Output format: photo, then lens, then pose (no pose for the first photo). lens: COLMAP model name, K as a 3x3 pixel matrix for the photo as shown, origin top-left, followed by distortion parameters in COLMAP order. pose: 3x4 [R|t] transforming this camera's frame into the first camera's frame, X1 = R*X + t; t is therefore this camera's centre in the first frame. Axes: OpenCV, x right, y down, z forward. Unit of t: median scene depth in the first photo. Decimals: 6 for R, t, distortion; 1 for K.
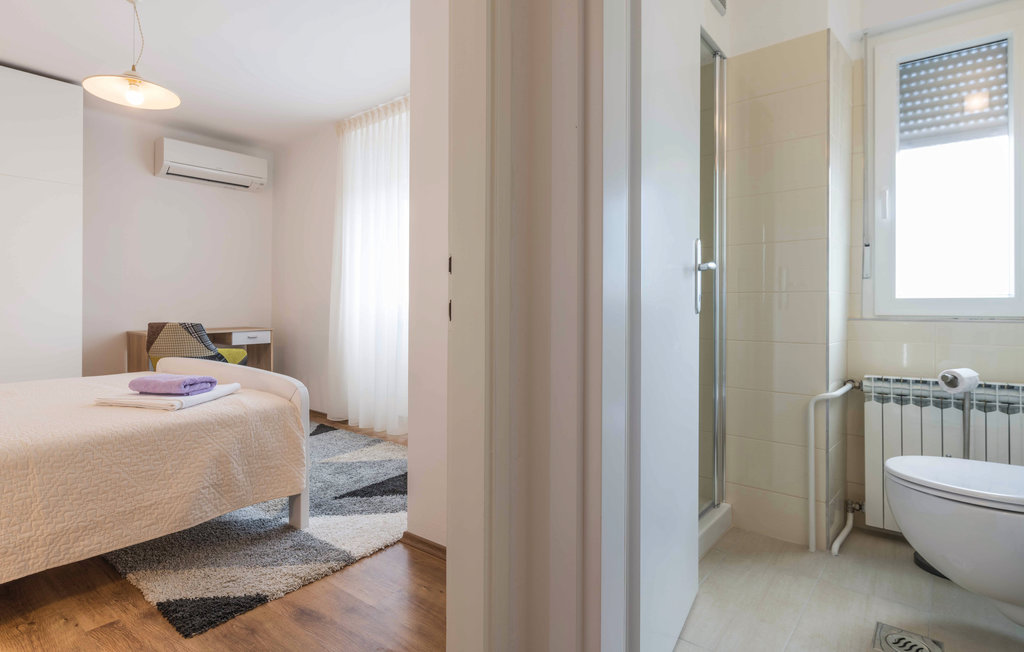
lens RADIAL K [[532.1, 0, 512.0], [0, 532.1, 326.0], [0, 0, 1]] dist [0.002288, -0.000715]
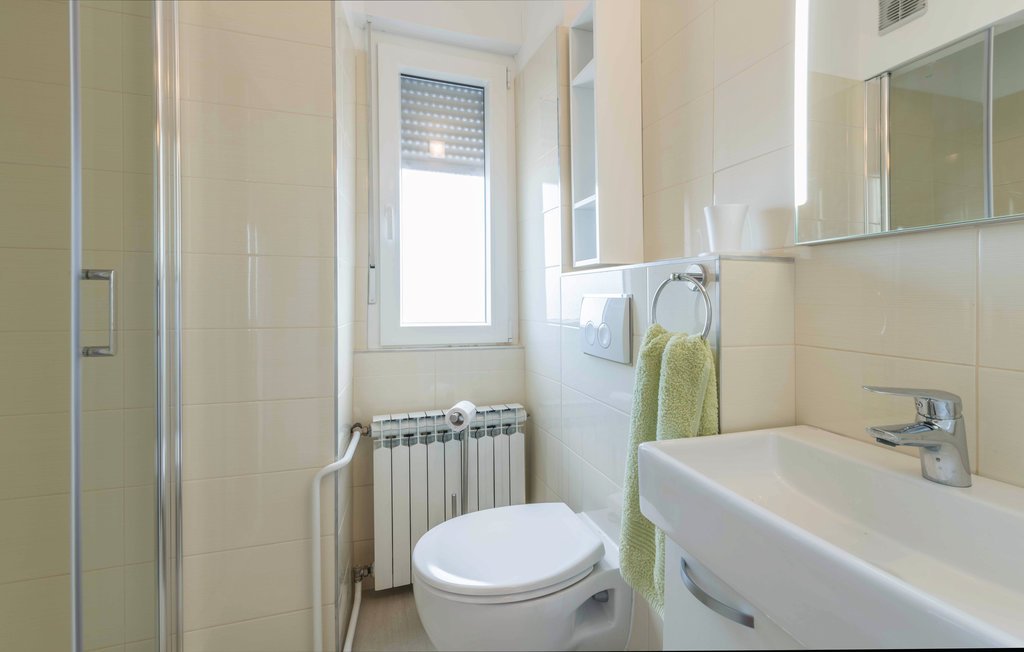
lens RADIAL K [[439.5, 0, 530.8], [0, 439.5, 298.8], [0, 0, 1]] dist [0.003396, 0.000057]
pose [[0.530683, 0.000132, 0.847570, 0.197196], [0.016157, 0.999817, -0.010272, -0.089272], [-0.847416, 0.019146, 0.530584, 0.406616]]
